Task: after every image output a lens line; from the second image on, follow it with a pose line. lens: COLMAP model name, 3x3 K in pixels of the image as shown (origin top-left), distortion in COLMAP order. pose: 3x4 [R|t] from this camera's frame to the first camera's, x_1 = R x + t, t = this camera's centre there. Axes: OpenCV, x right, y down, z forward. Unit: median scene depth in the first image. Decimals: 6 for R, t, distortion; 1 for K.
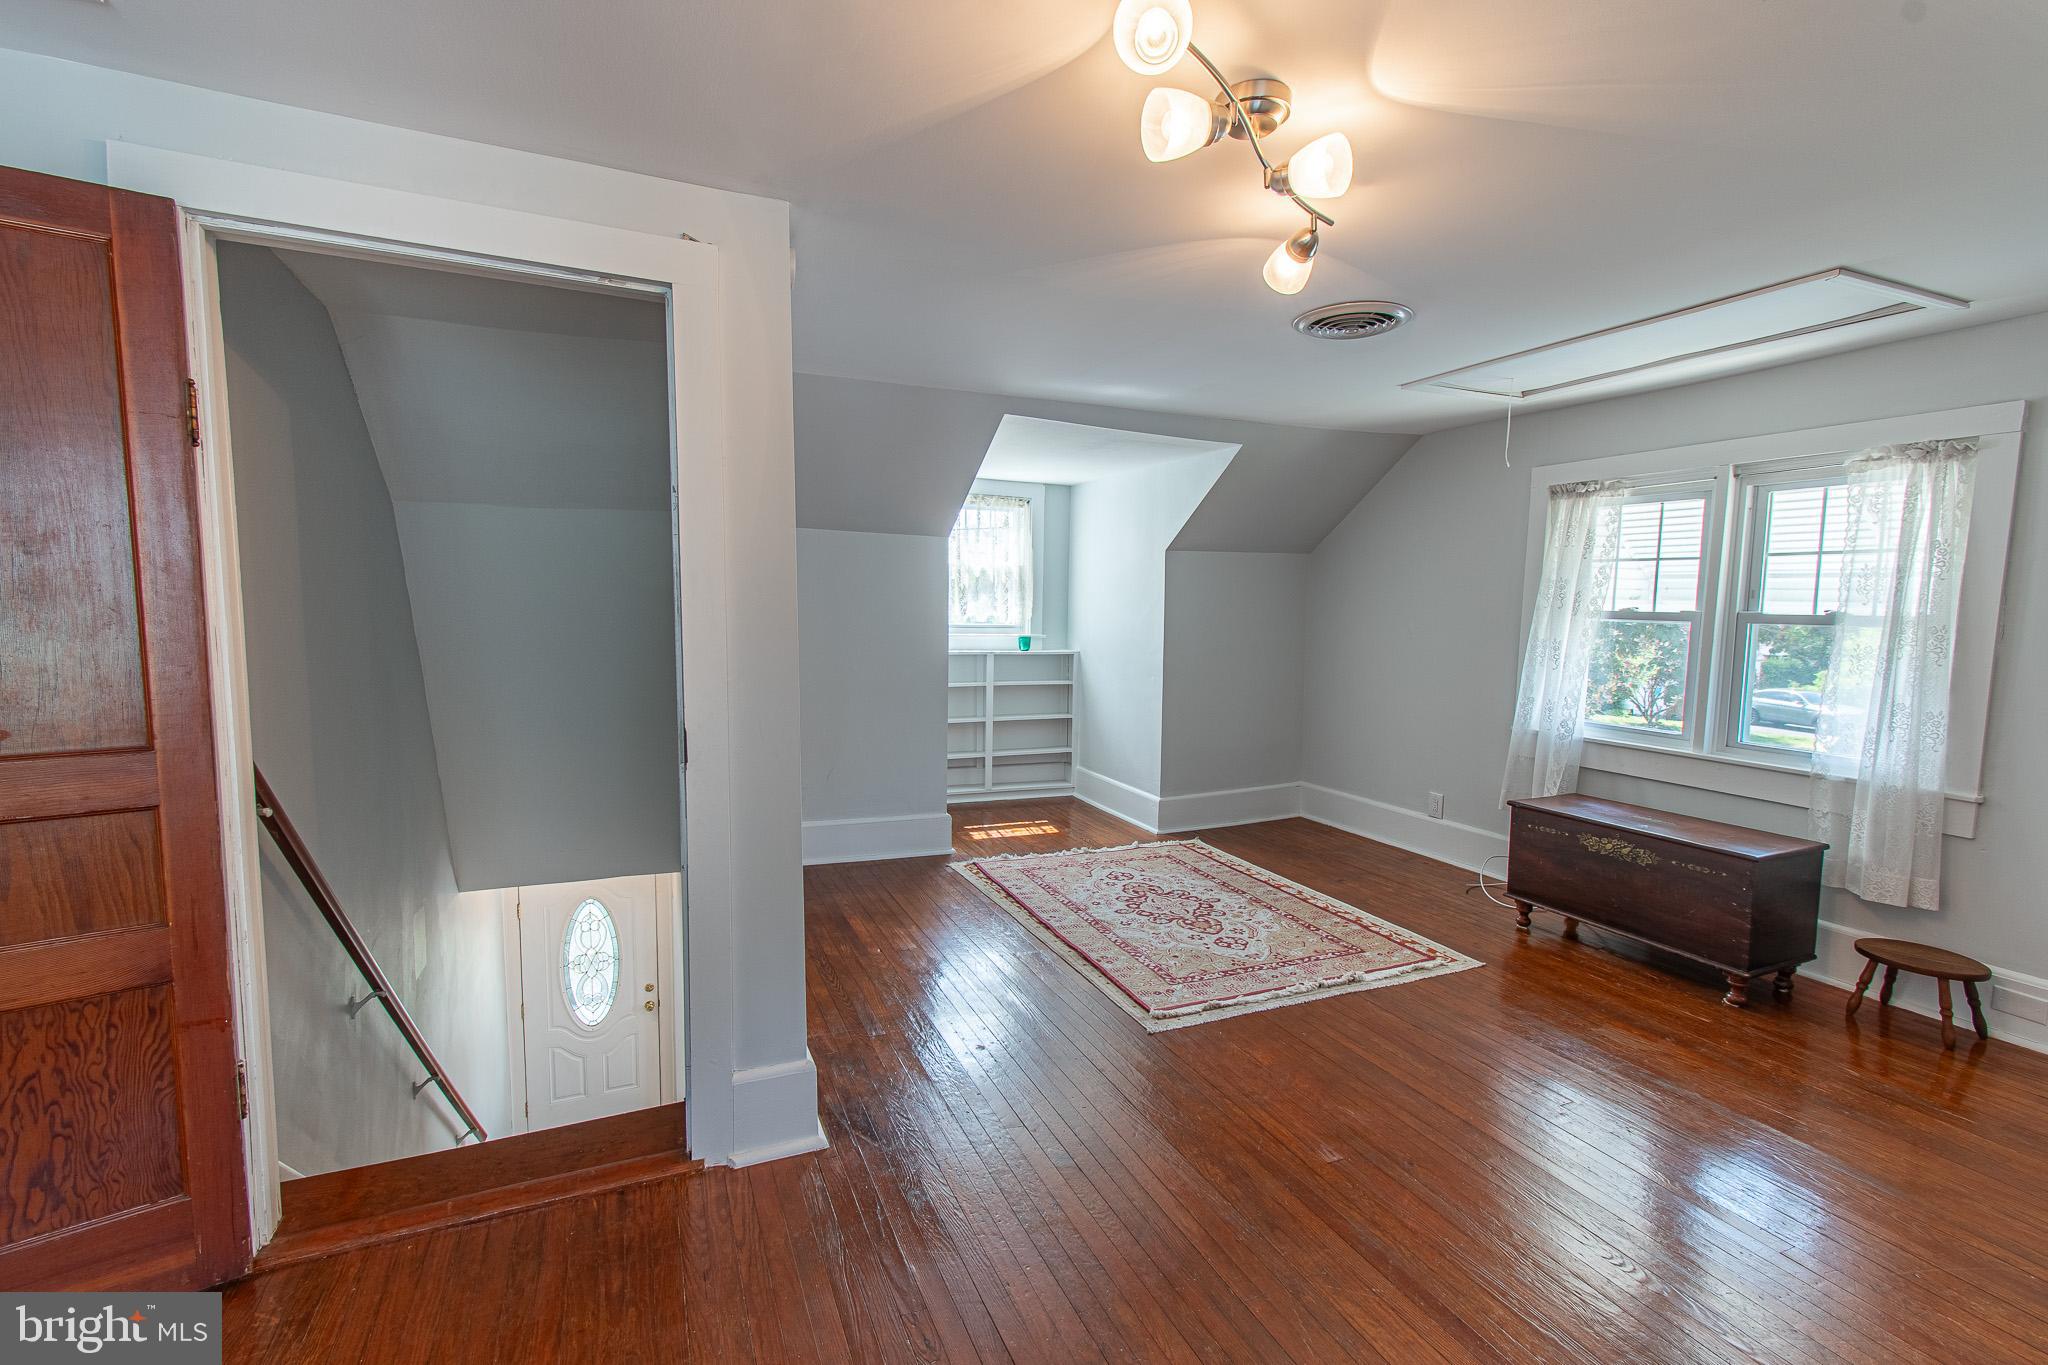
lens RADIAL K [[901.9, 0, 1037.9], [0, 901.9, 687.4], [0, 0, 1]] dist [0.002234, -0.001104]
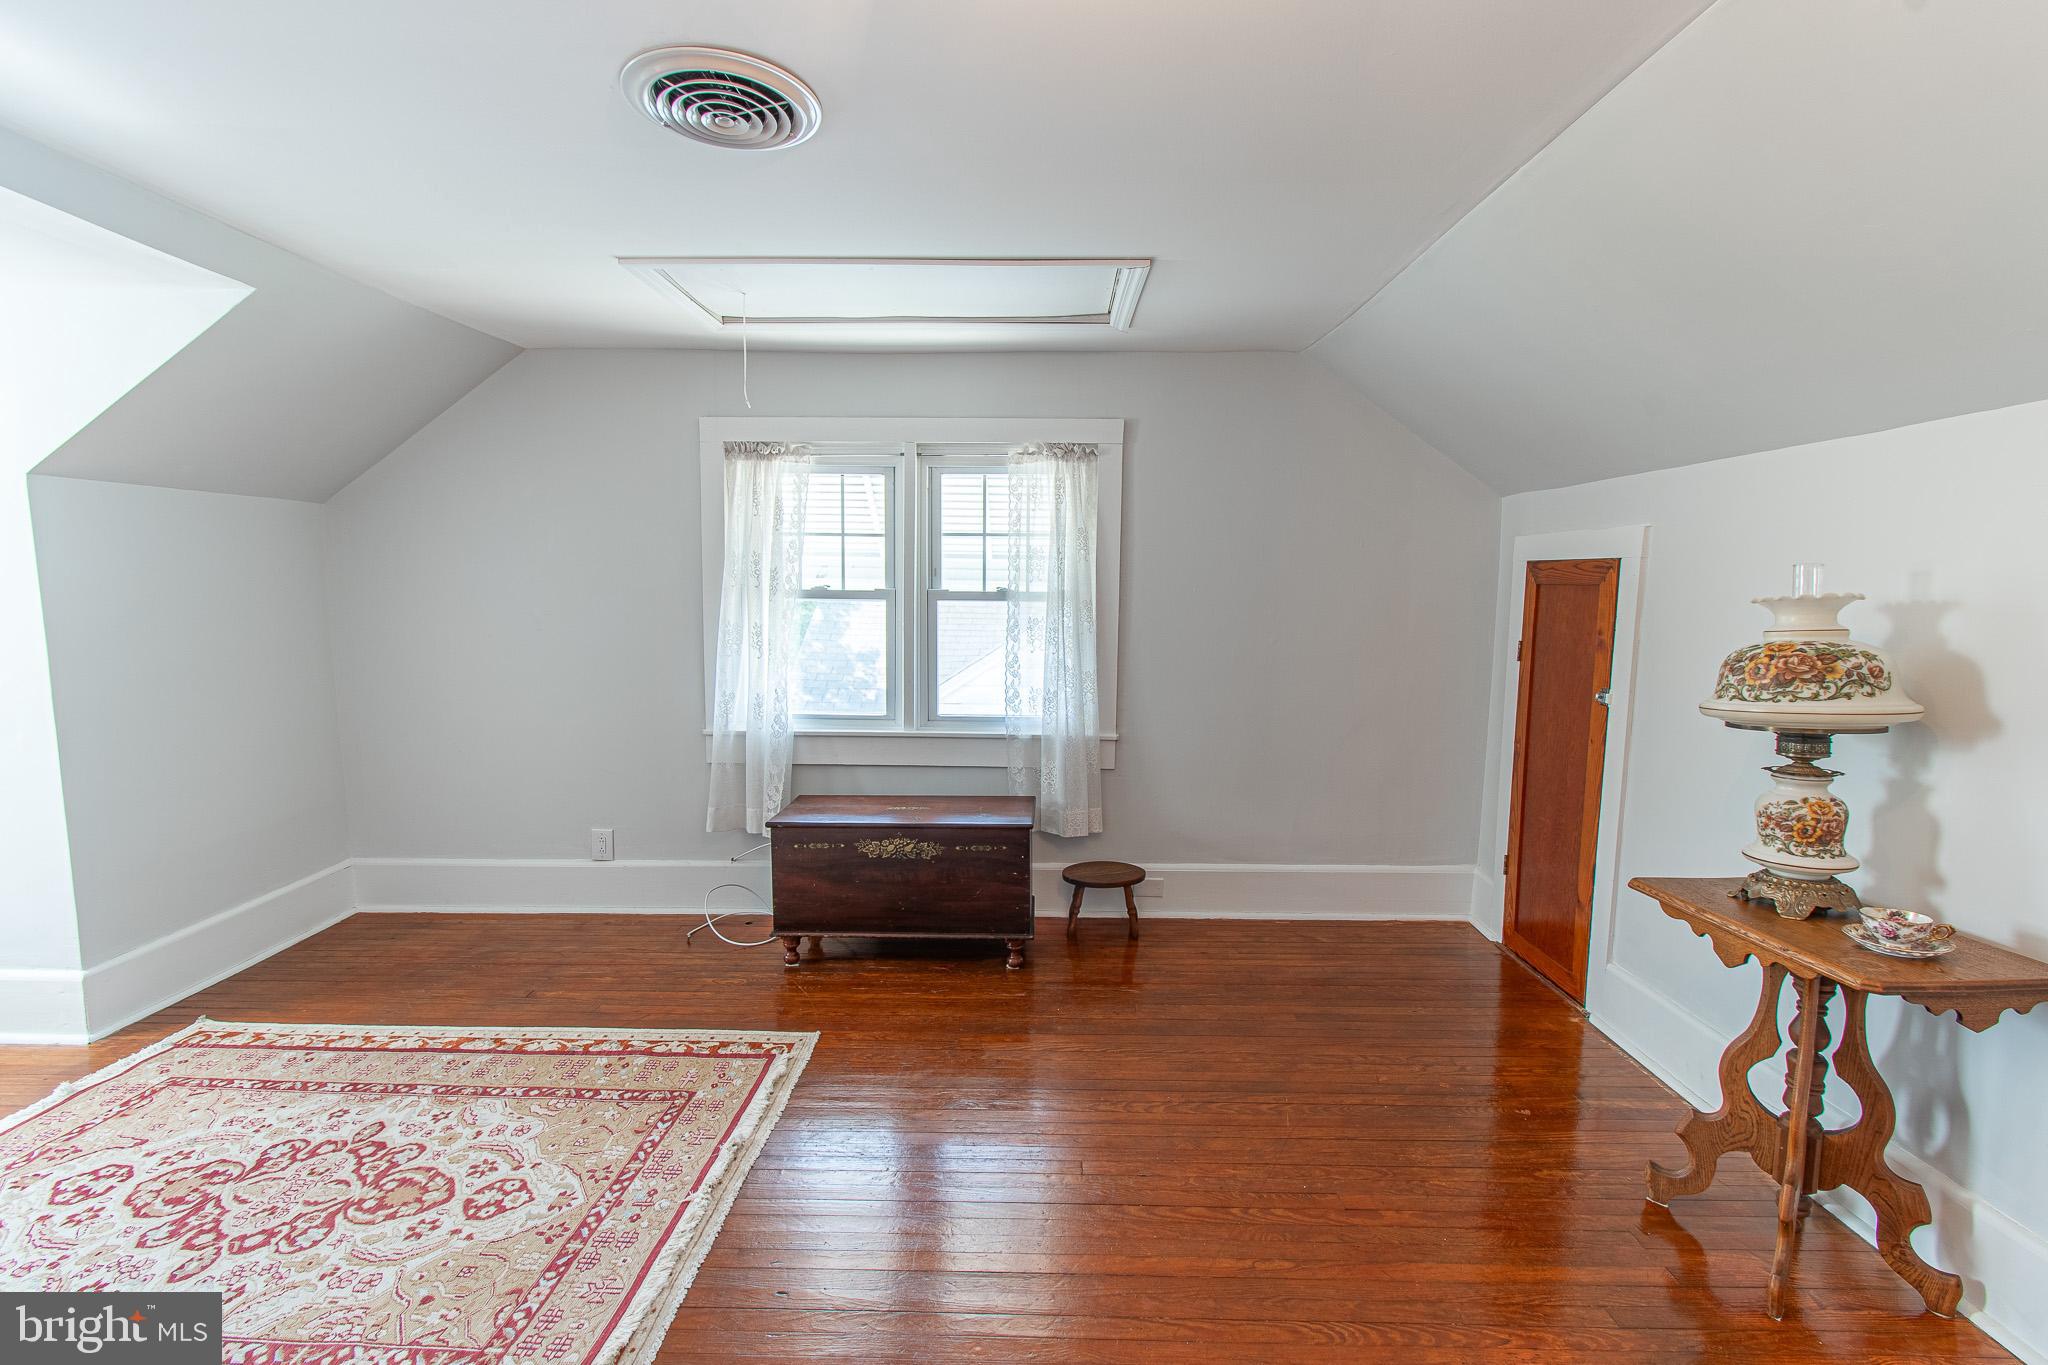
lens RADIAL K [[901.9, 0, 1010.9], [0, 901.9, 685.1], [0, 0, 1]] dist [0.002234, -0.001104]
pose [[0.434248, -0.100982, 0.895115, -0.103587], [0.086225, 0.993793, 0.070284, -0.036874], [-0.896657, 0.046661, 0.440260, 0.436656]]
